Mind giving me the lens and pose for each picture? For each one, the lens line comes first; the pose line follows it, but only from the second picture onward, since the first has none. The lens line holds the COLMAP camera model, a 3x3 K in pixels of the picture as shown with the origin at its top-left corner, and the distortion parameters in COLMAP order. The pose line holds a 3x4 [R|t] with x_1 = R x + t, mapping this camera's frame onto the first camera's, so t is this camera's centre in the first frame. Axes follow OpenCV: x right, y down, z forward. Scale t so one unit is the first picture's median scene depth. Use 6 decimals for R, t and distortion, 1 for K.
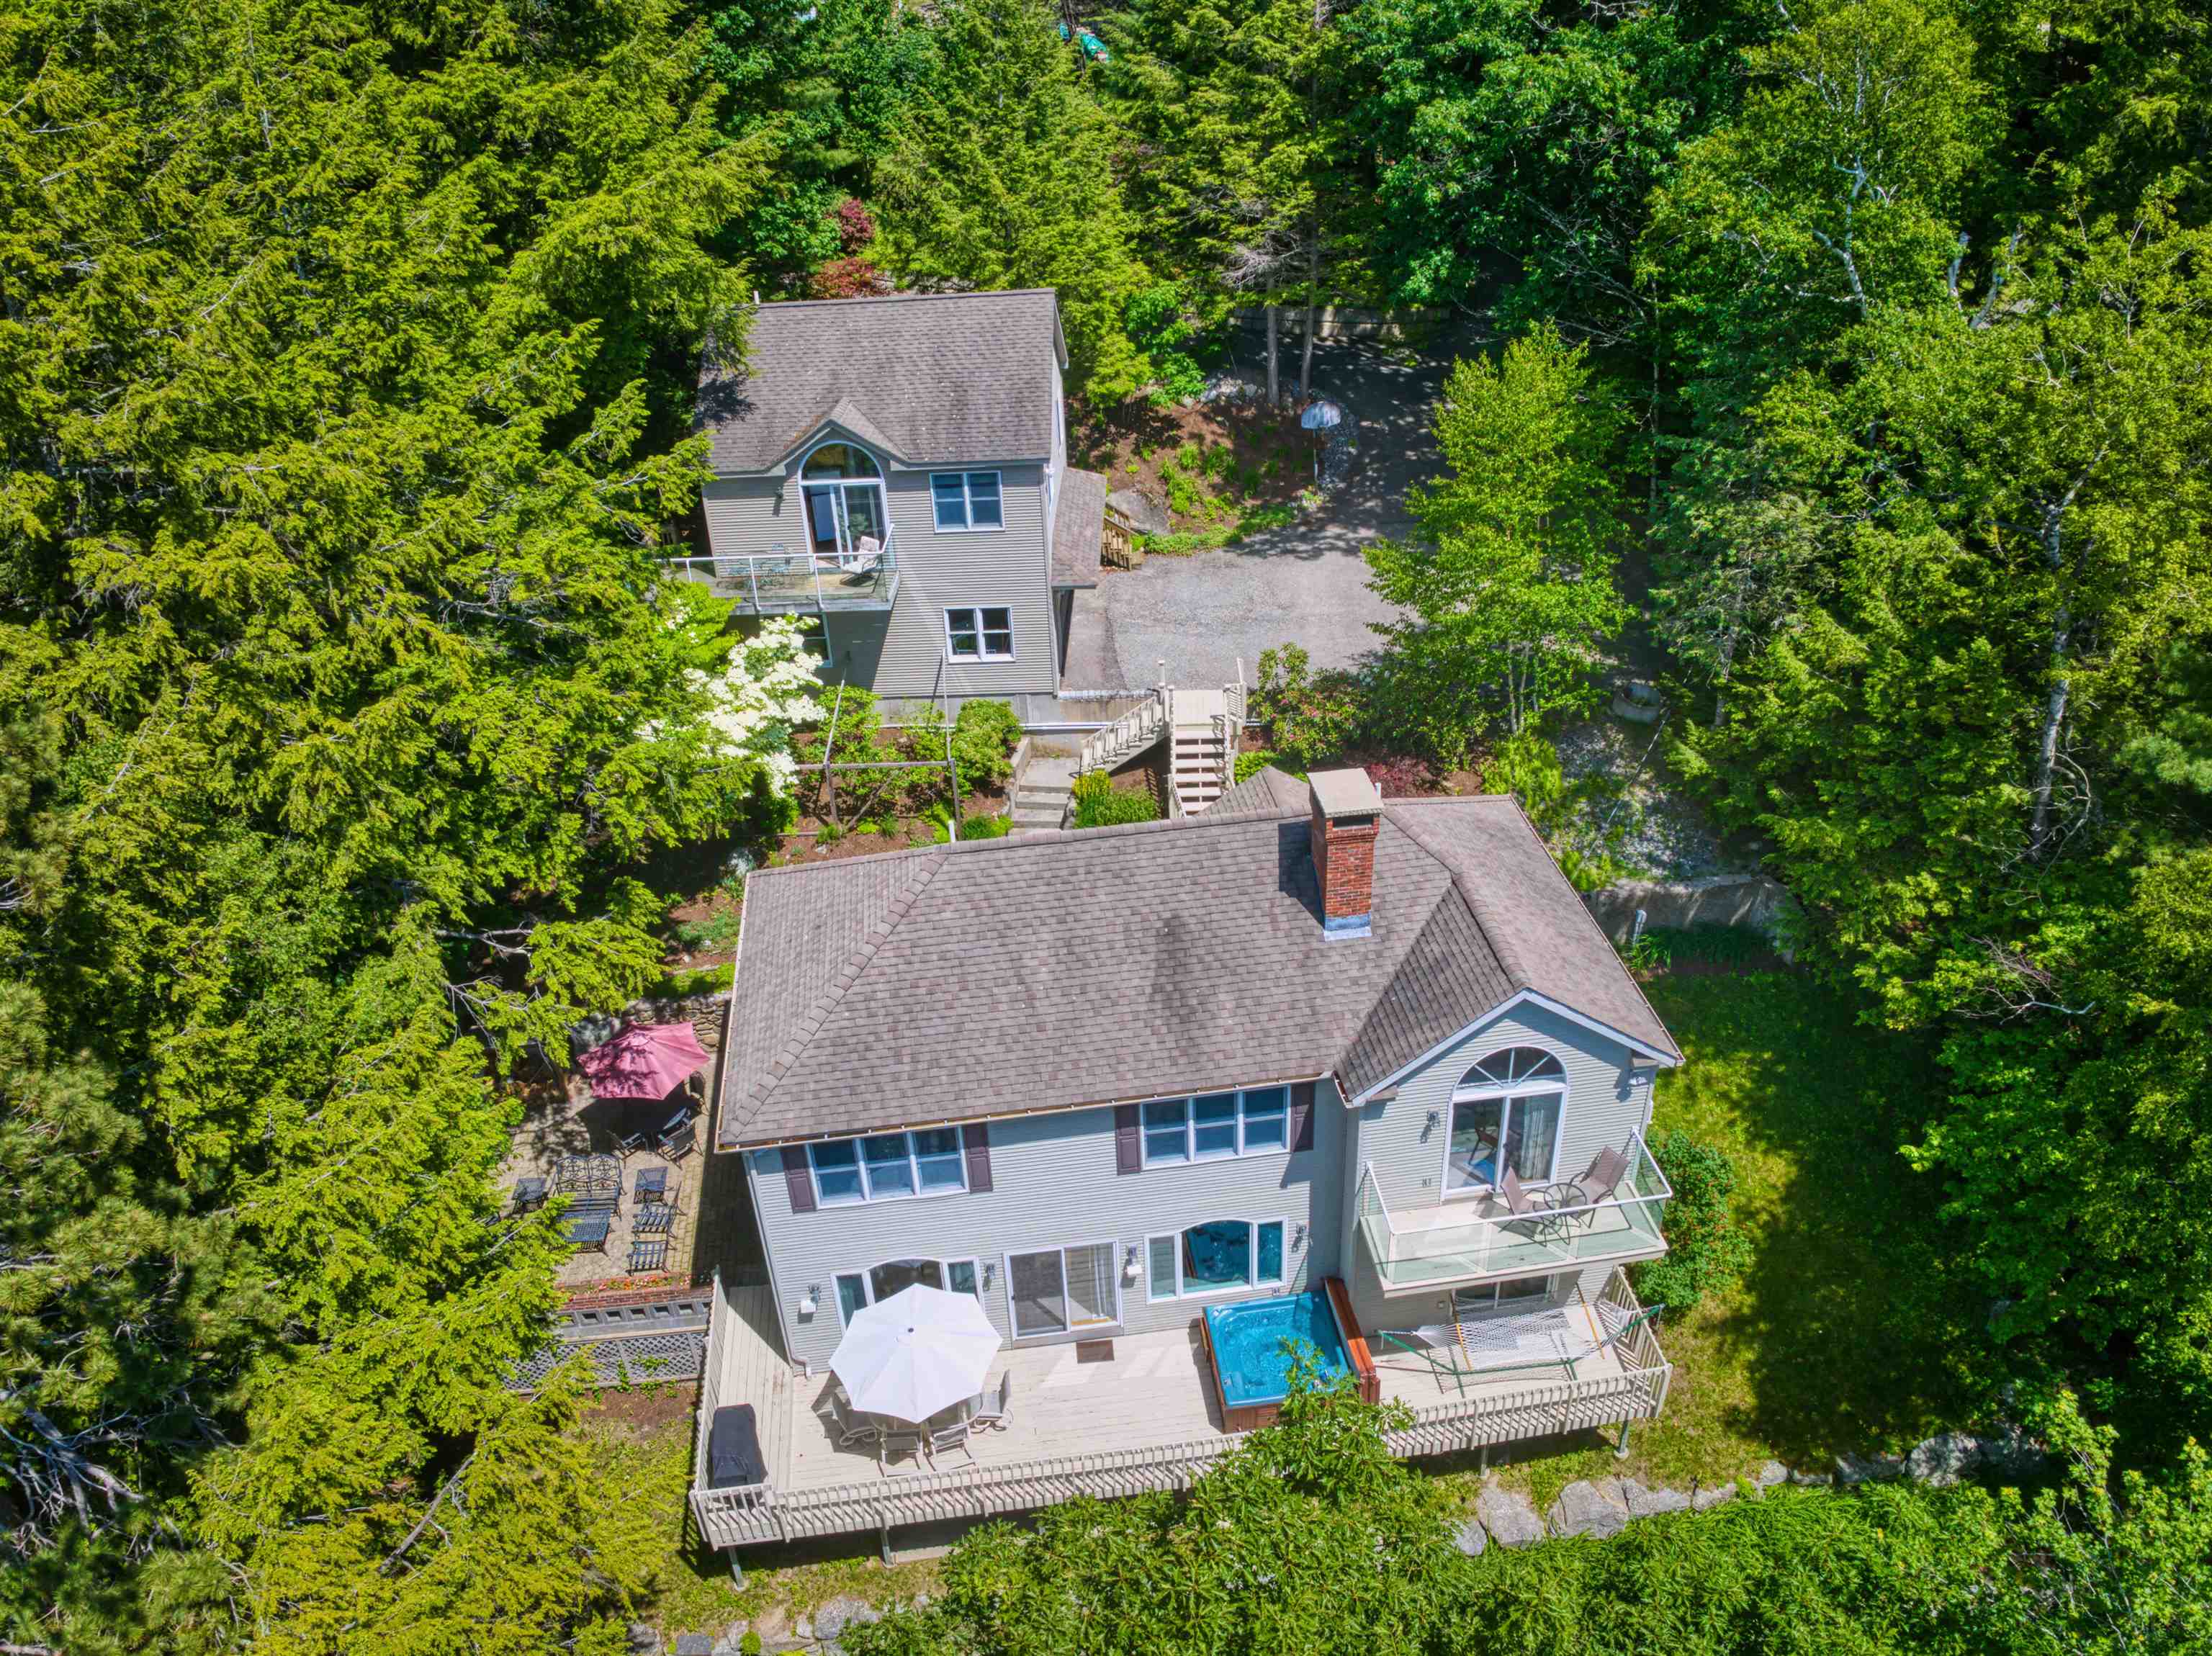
lens RADIAL K [[1635.7, 0, 1114.1], [0, 1635.7, 826.6], [0, 0, 1]] dist [-0.085848, -0.015673]
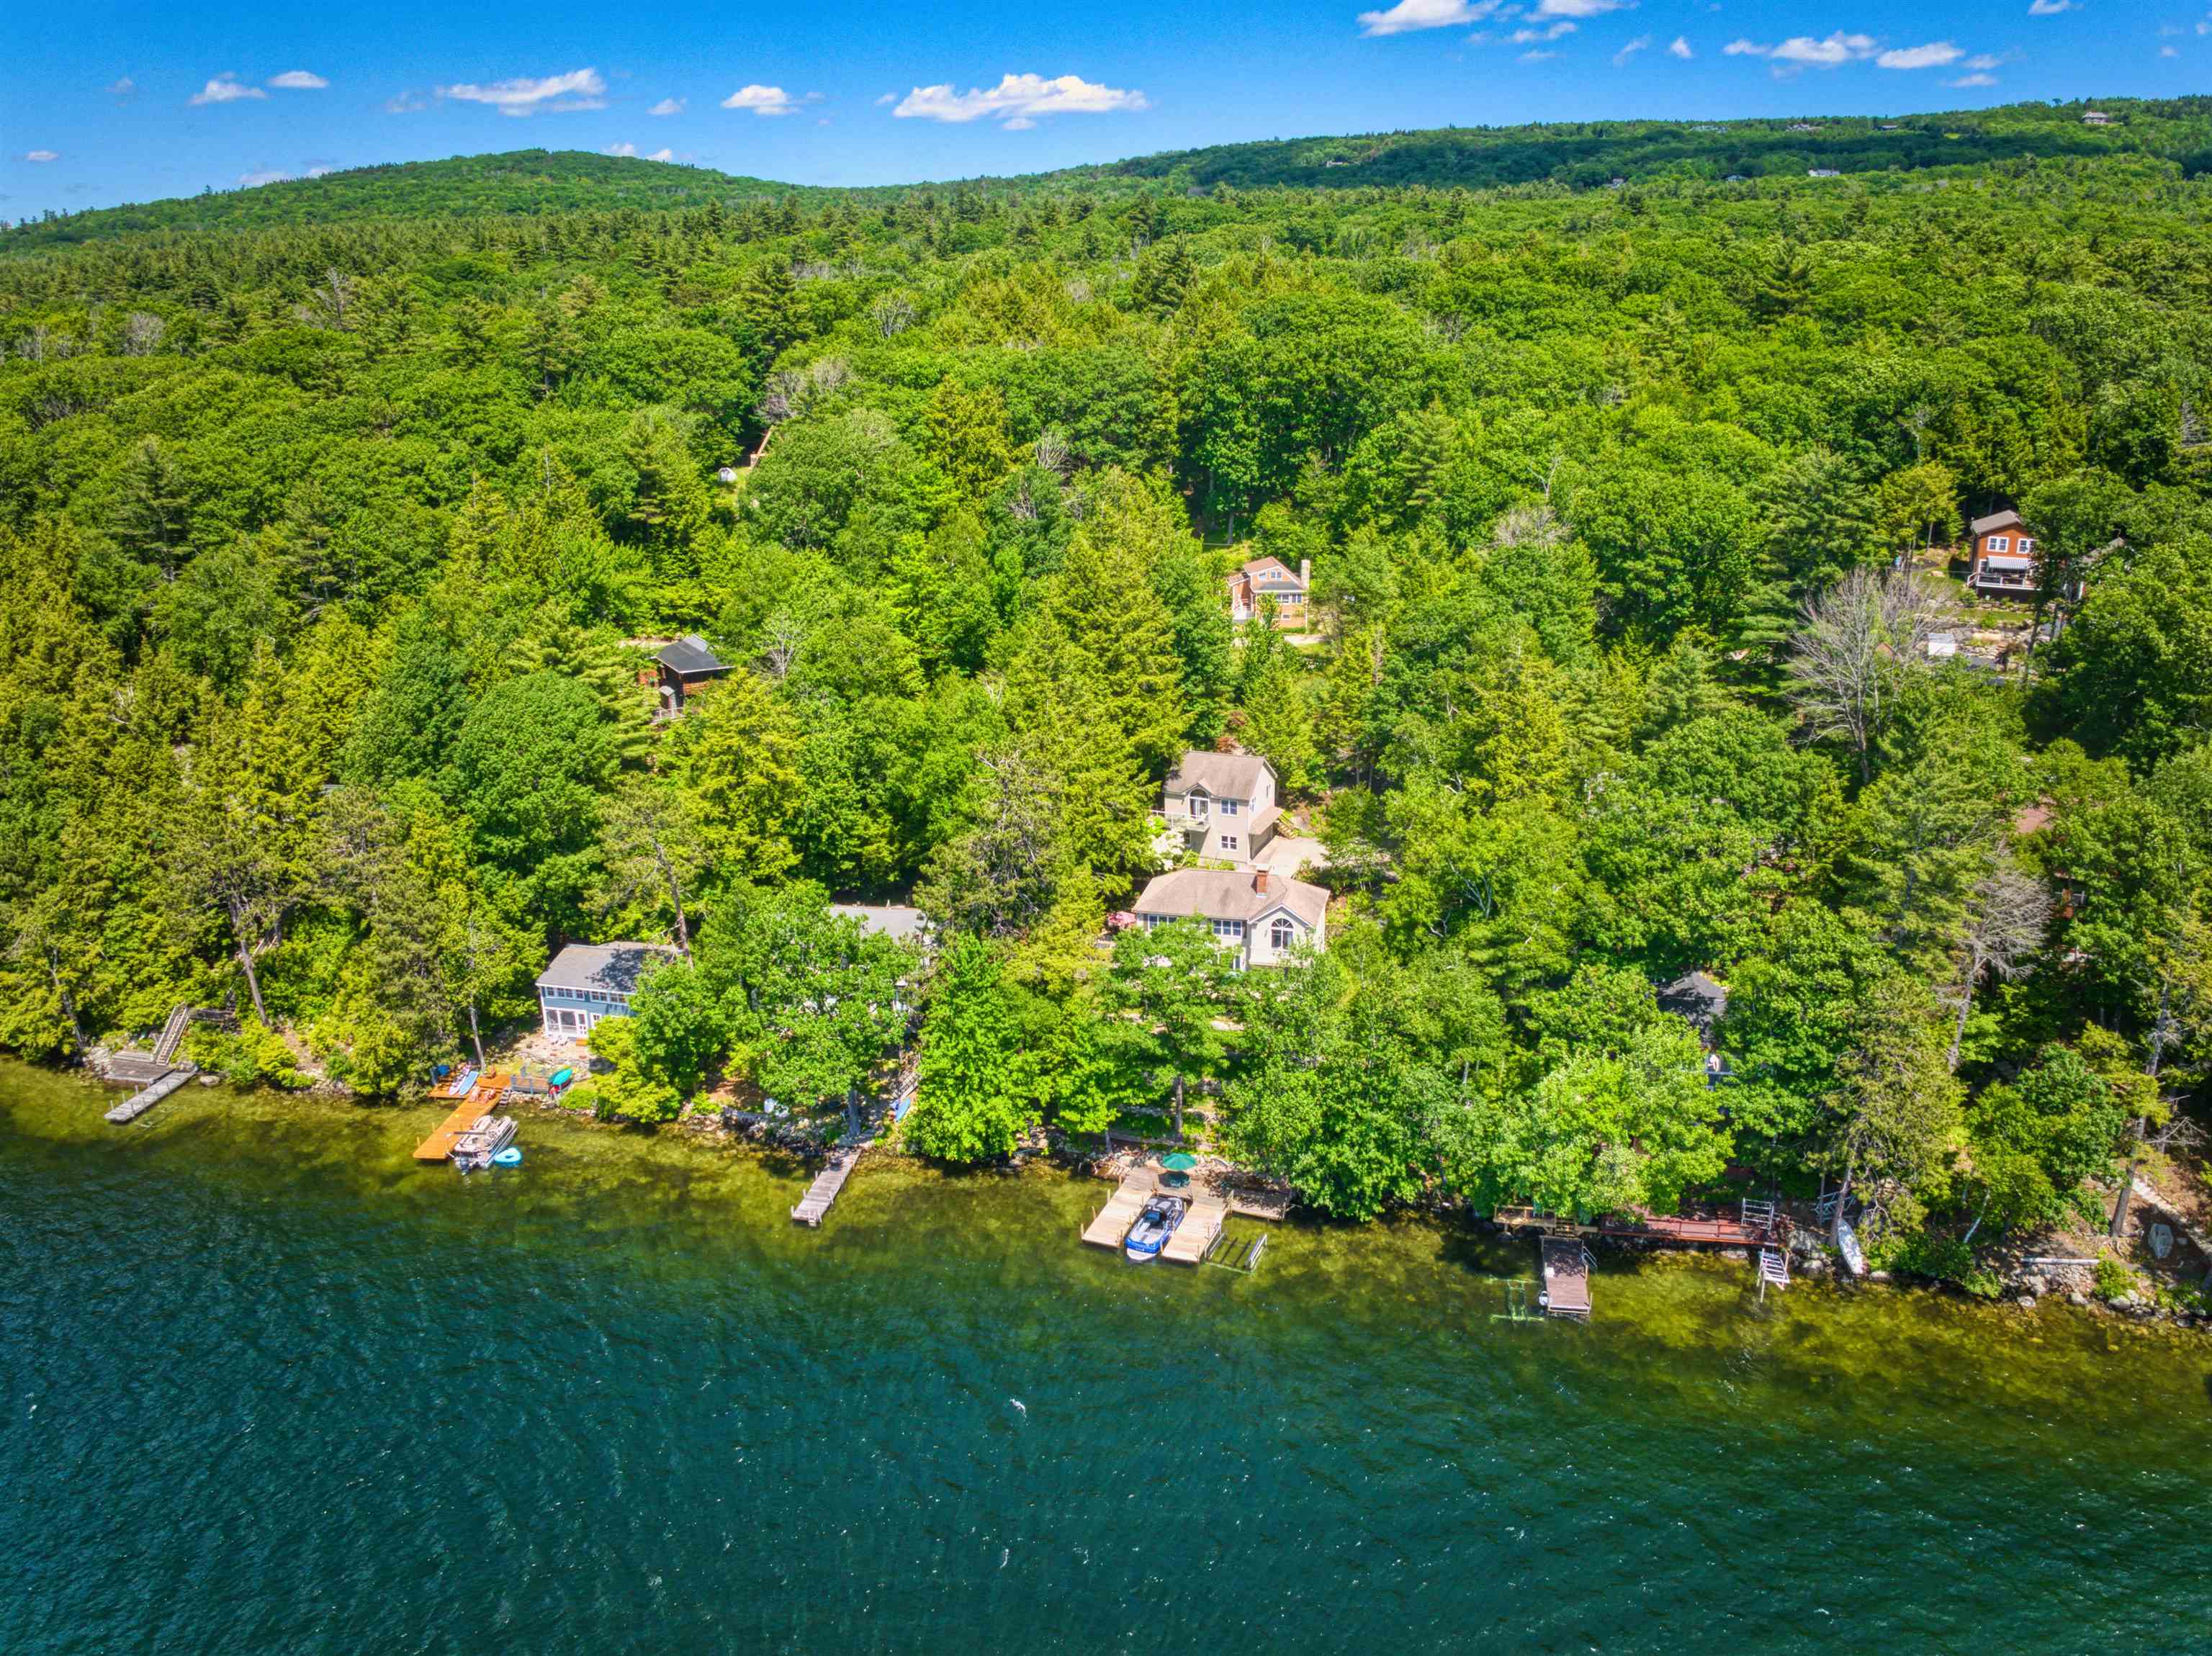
lens RADIAL K [[1635.7, 0, 1113.4], [0, 1635.7, 840.2], [0, 0, 1]] dist [-0.085848, -0.015673]
pose [[0.931428, 0.145161, -0.333721, 1.222419], [-0.211515, 0.962151, -0.171832, 0.764191], [0.296147, 0.230636, 0.926879, -3.395393]]
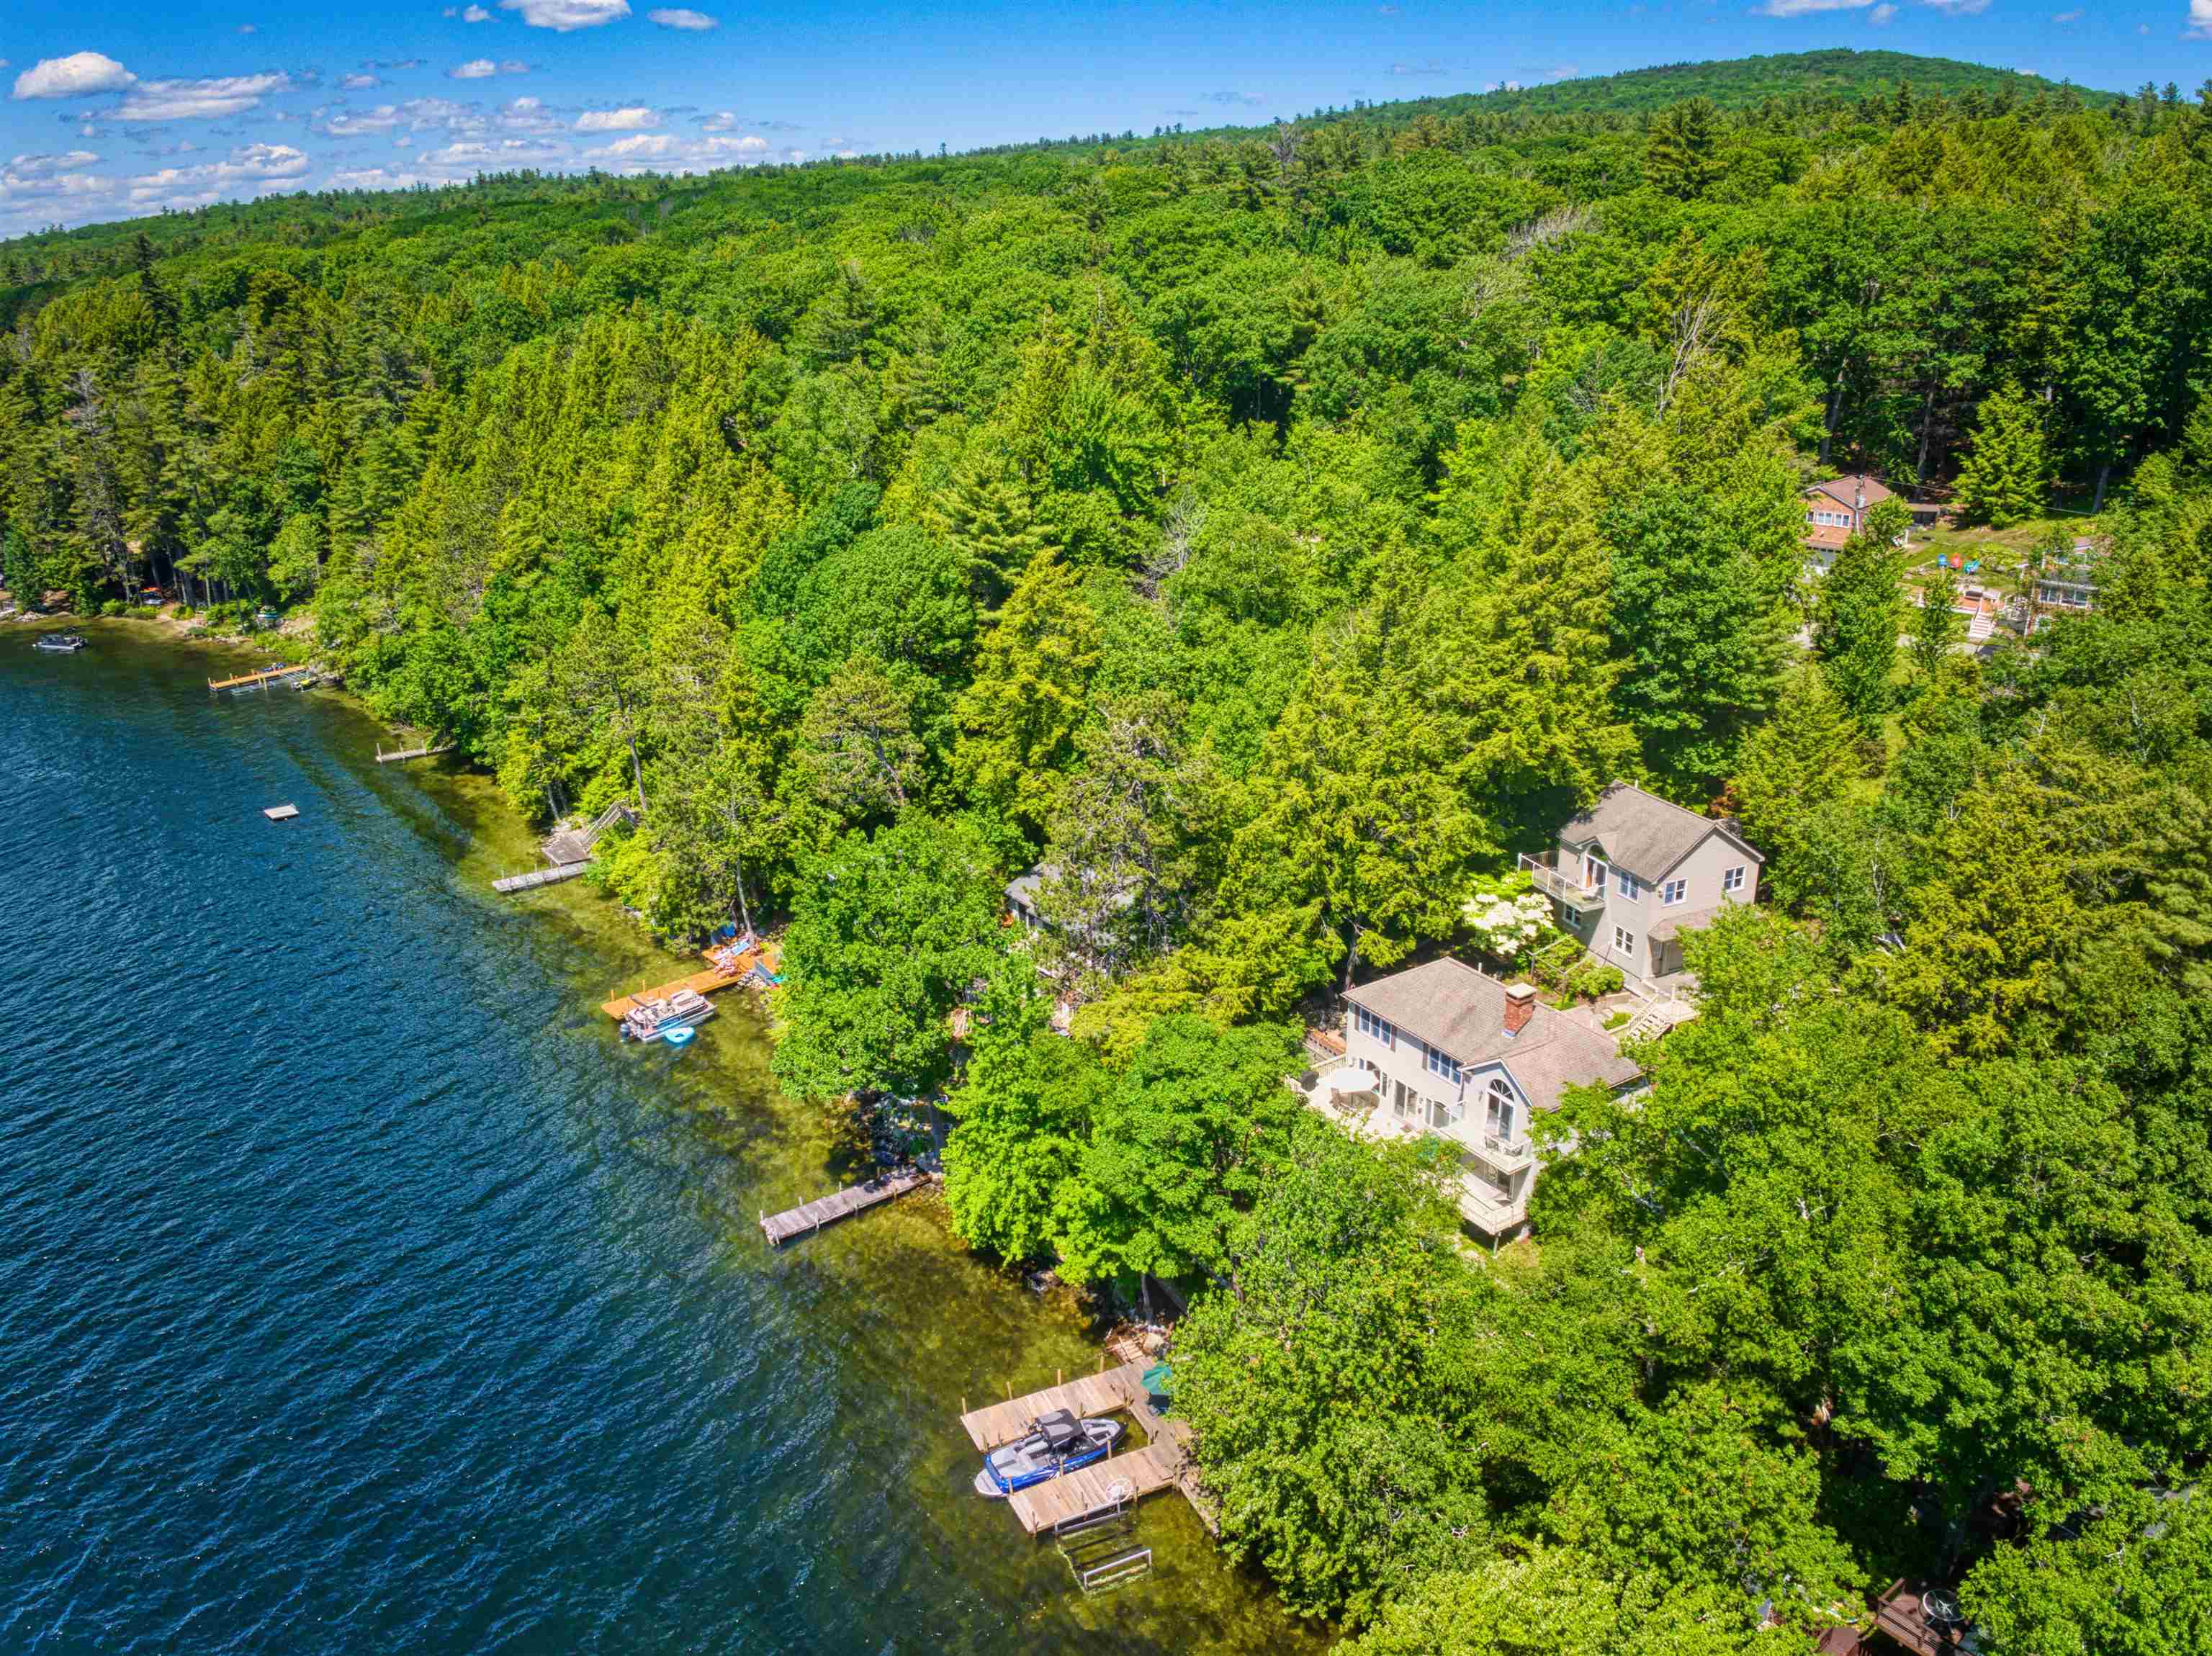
lens RADIAL K [[1635.7, 0, 1107.3], [0, 1635.7, 816.4], [0, 0, 1]] dist [-0.085848, -0.015673]
pose [[0.426399, 0.344106, -0.836526, 1.975345], [-0.472477, 0.873351, 0.118421, -0.264619], [0.771330, 0.344744, 0.534978, -1.176699]]
